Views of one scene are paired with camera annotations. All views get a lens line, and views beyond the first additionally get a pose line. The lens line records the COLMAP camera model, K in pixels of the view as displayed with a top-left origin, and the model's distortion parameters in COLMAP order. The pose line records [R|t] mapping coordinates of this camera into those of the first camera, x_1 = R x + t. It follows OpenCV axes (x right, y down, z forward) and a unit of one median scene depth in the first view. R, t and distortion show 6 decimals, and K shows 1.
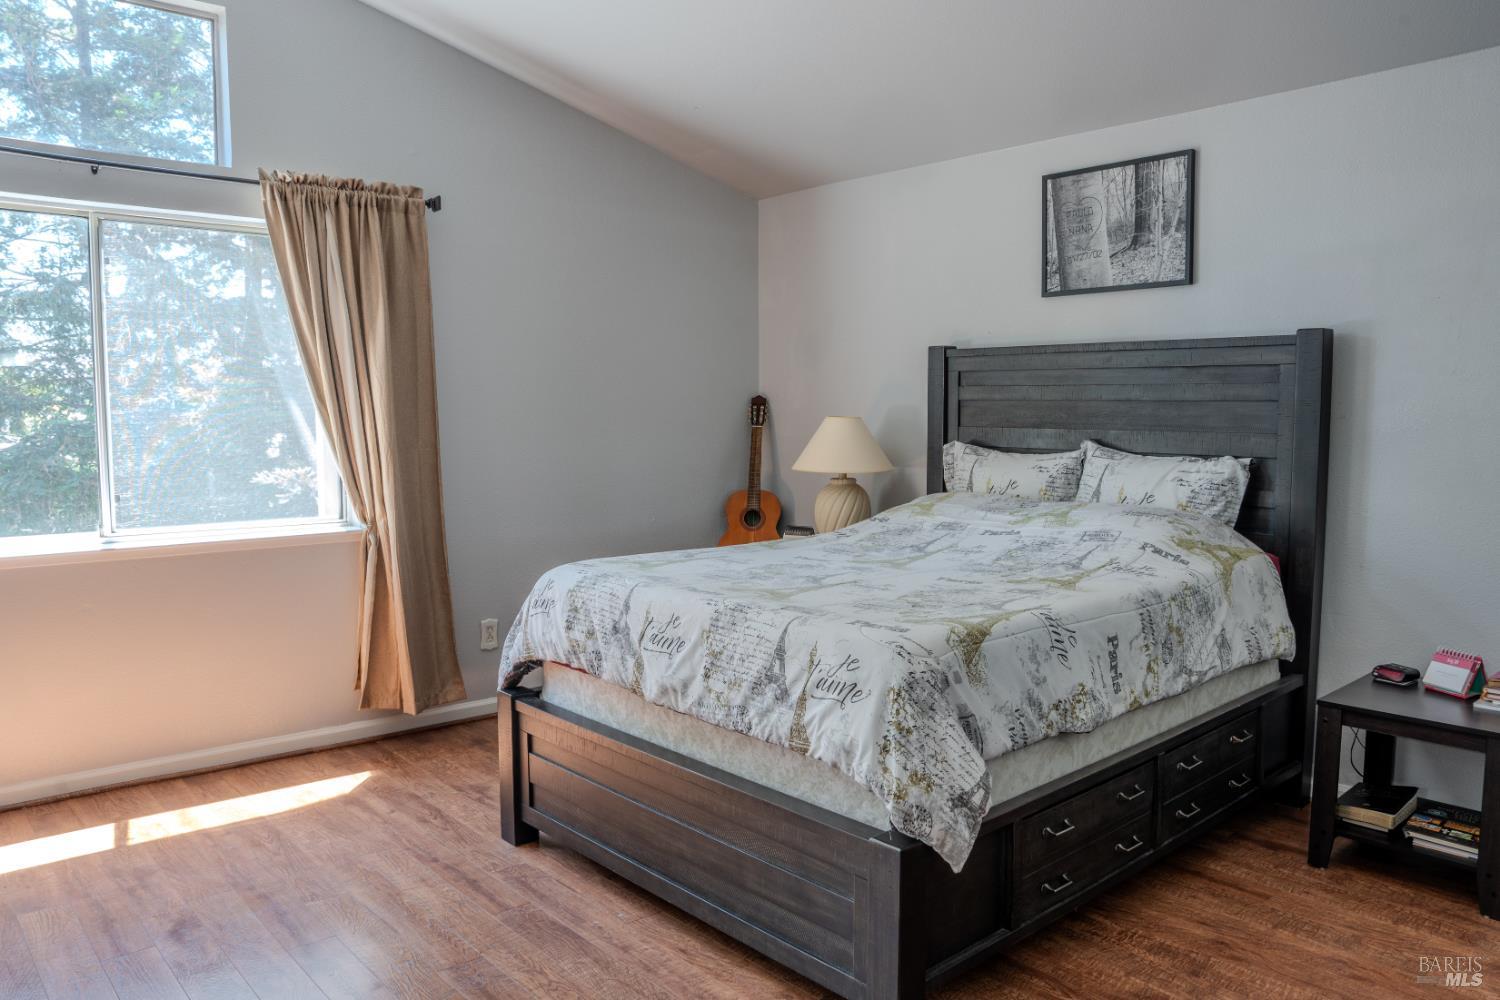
lens RADIAL K [[1061.7, 0, 764.9], [0, 1061.7, 504.0], [0, 0, 1]] dist [-0.102605, 0.073070]
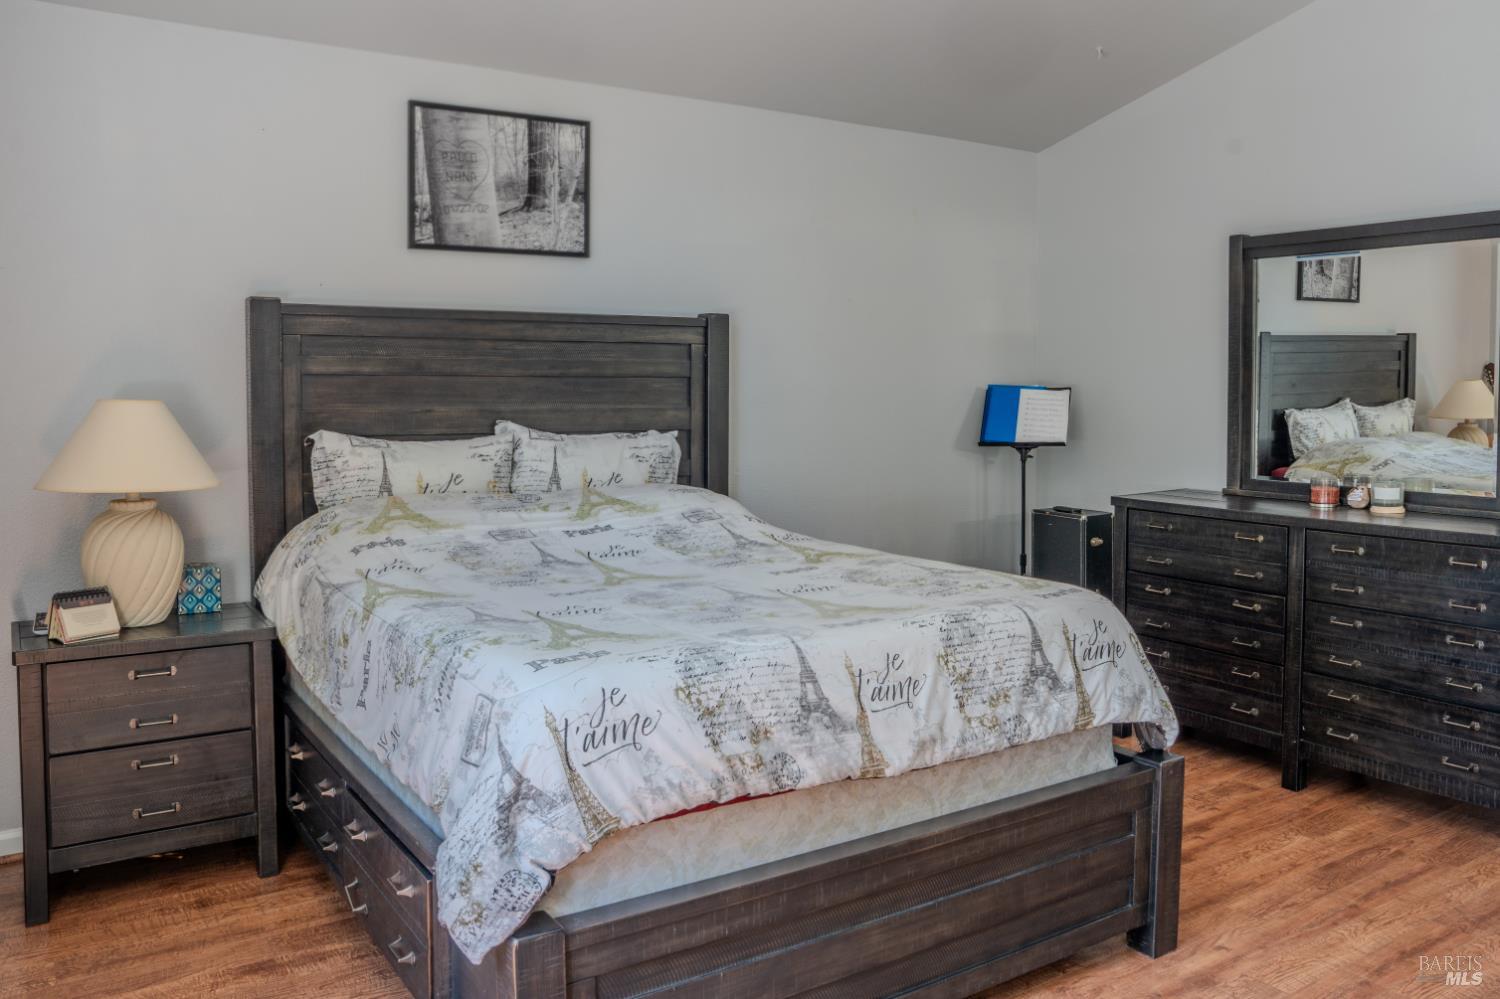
lens RADIAL K [[1187.9, 0, 743.3], [0, 1187.9, 481.8], [0, 0, 1]] dist [-0.134711, 0.122545]
pose [[0.156515, -0.078259, 0.984570, -0.654182], [0.085646, 0.994176, 0.065408, -0.059406], [-0.983955, 0.074087, 0.162306, 0.667033]]
